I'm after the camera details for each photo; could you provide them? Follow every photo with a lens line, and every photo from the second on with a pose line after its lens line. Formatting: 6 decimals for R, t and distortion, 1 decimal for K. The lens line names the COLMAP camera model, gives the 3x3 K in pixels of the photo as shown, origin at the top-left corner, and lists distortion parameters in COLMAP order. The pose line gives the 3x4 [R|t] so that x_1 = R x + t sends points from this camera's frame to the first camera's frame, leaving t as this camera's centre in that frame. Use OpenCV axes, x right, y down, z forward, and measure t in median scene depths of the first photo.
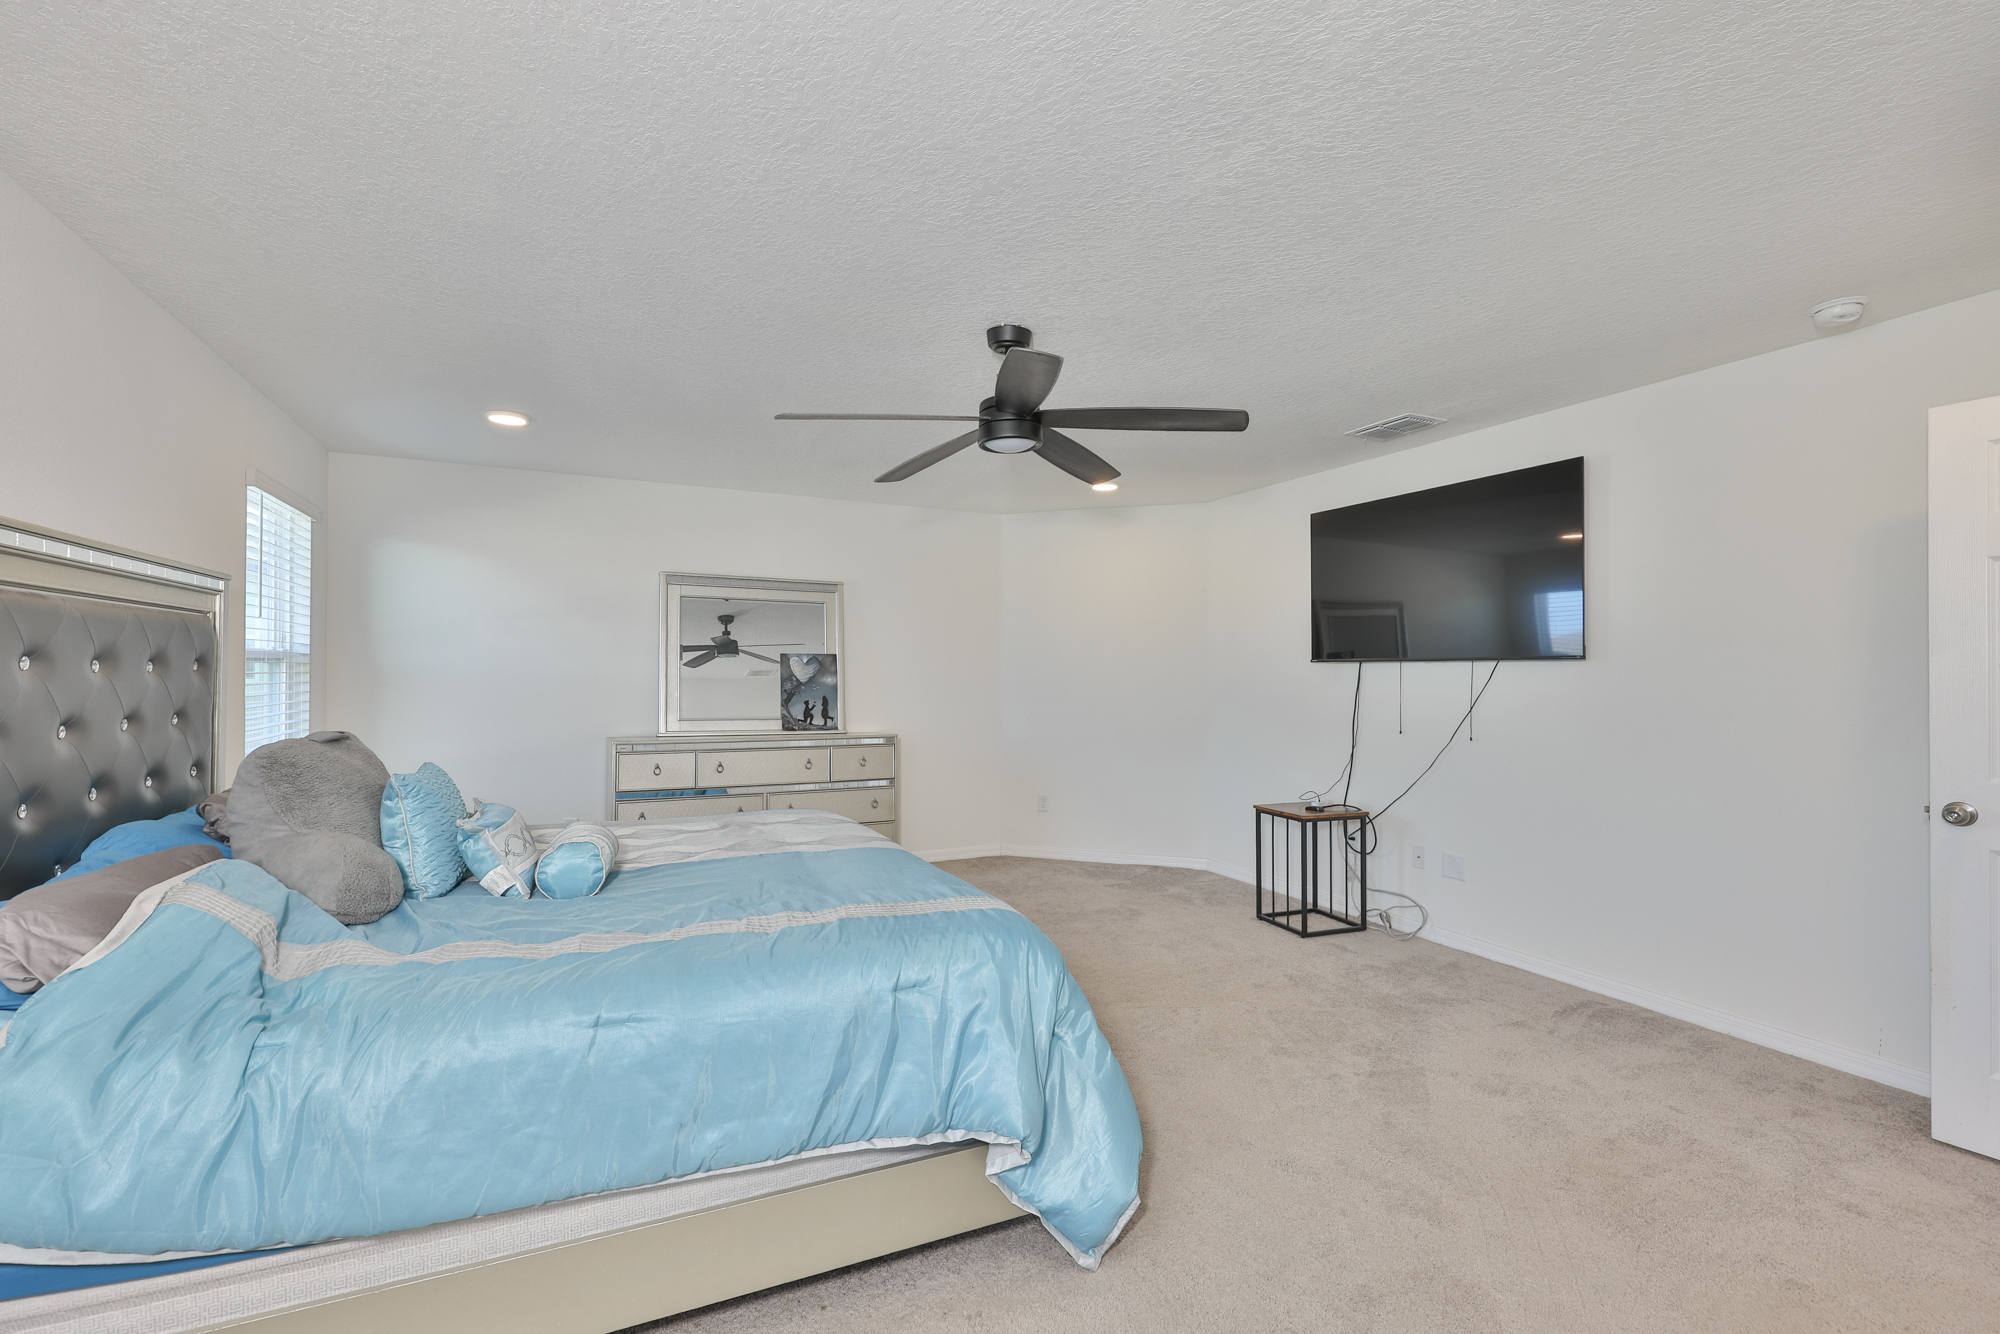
lens RADIAL K [[868.7, 0, 987.1], [0, 868.7, 673.5], [0, 0, 1]] dist [-0.001269, -0.000399]
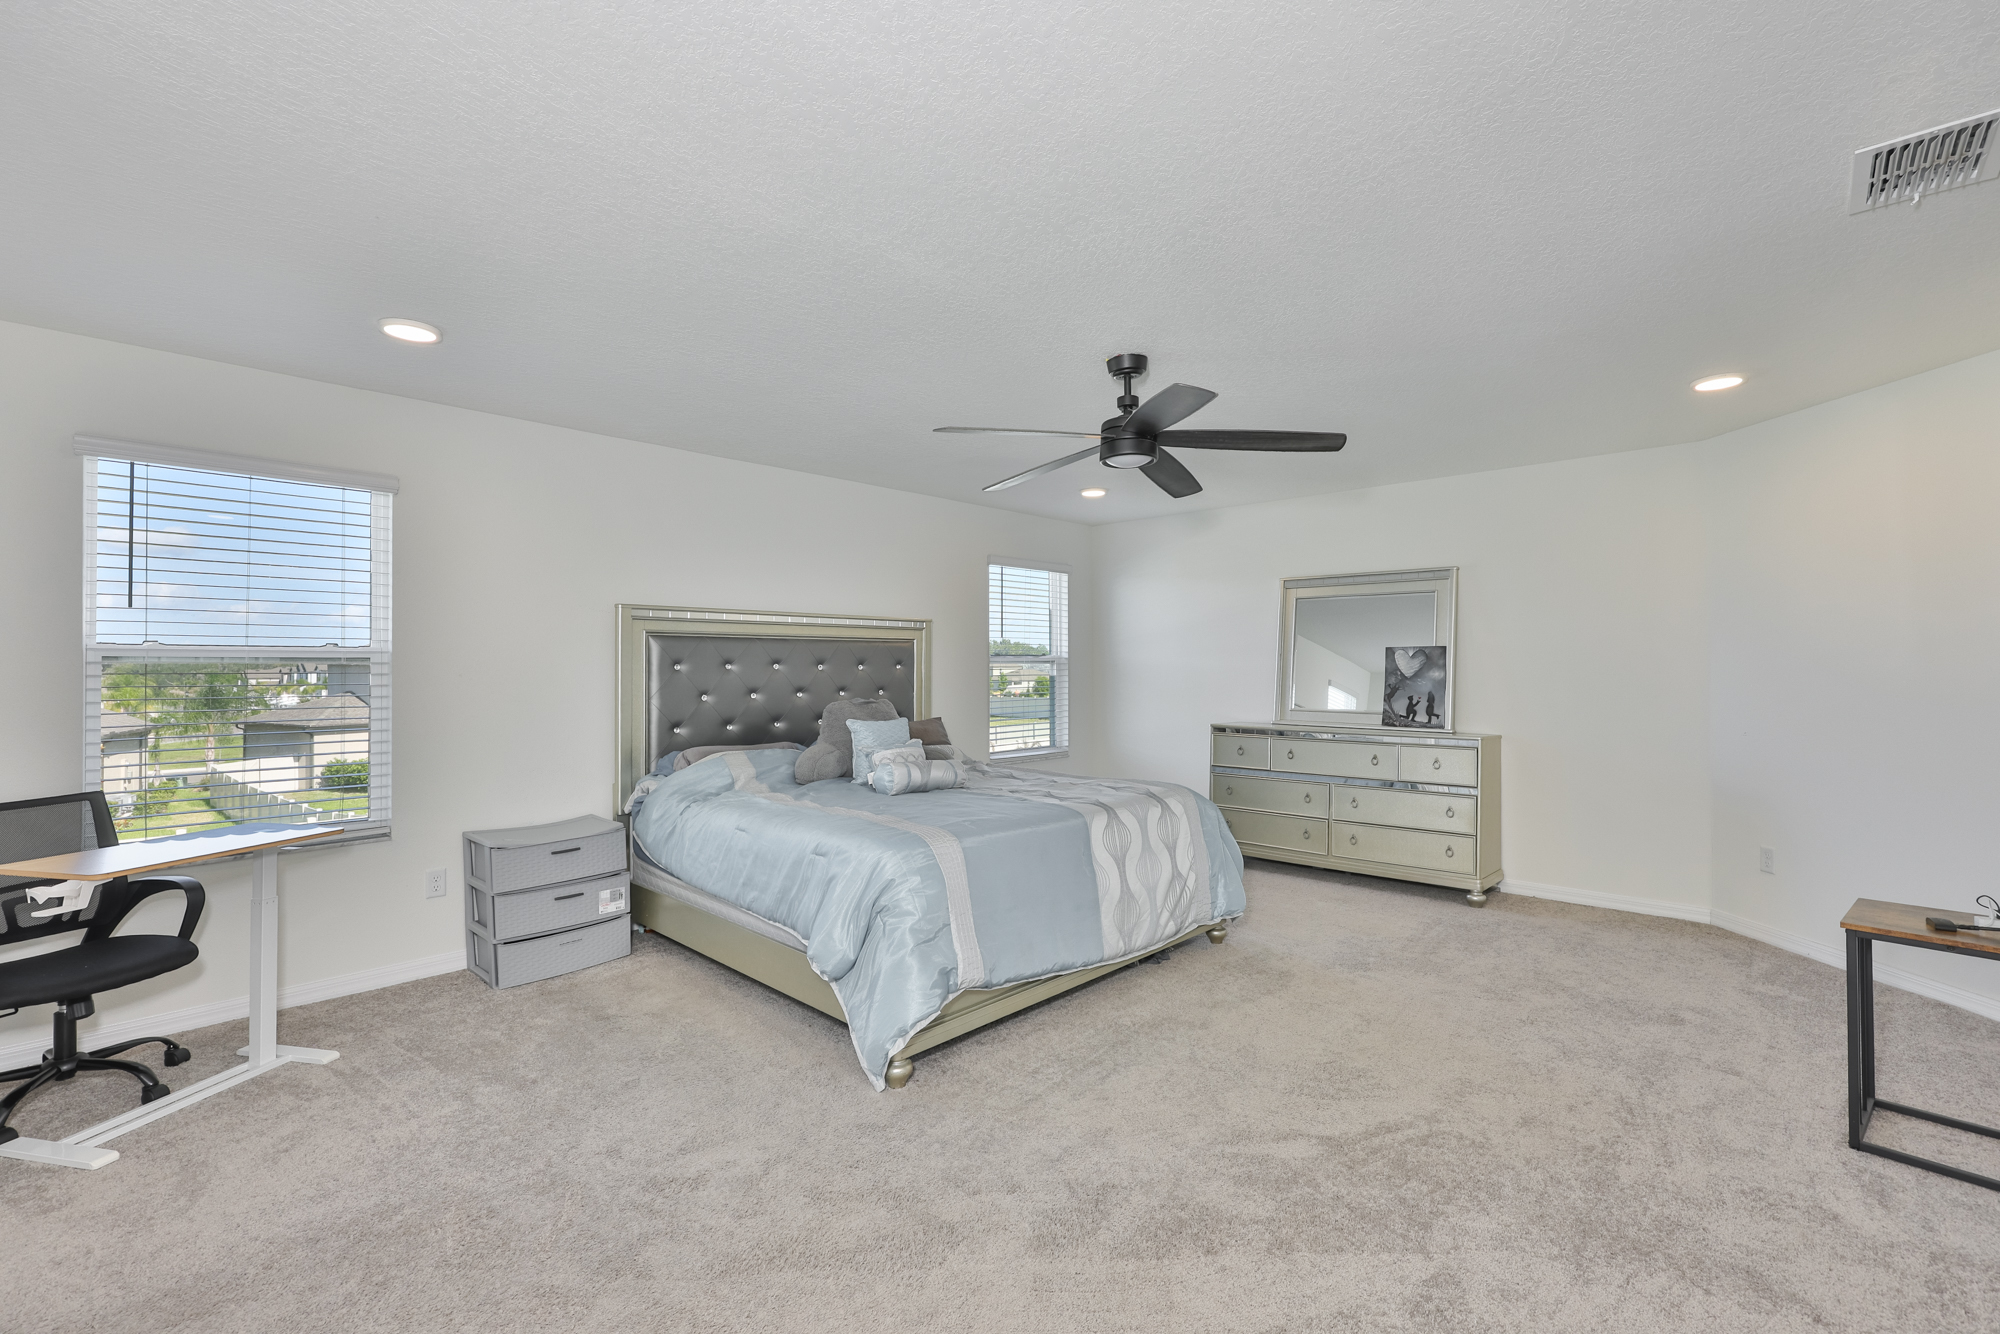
lens RADIAL K [[868.7, 0, 987.1], [0, 868.7, 673.5], [0, 0, 1]] dist [-0.001269, -0.000399]
pose [[0.352257, -0.000120, -0.935903, 0.521806], [0.006661, 0.999975, 0.002379, 0.001350], [0.935880, -0.007072, 0.352249, 0.230939]]
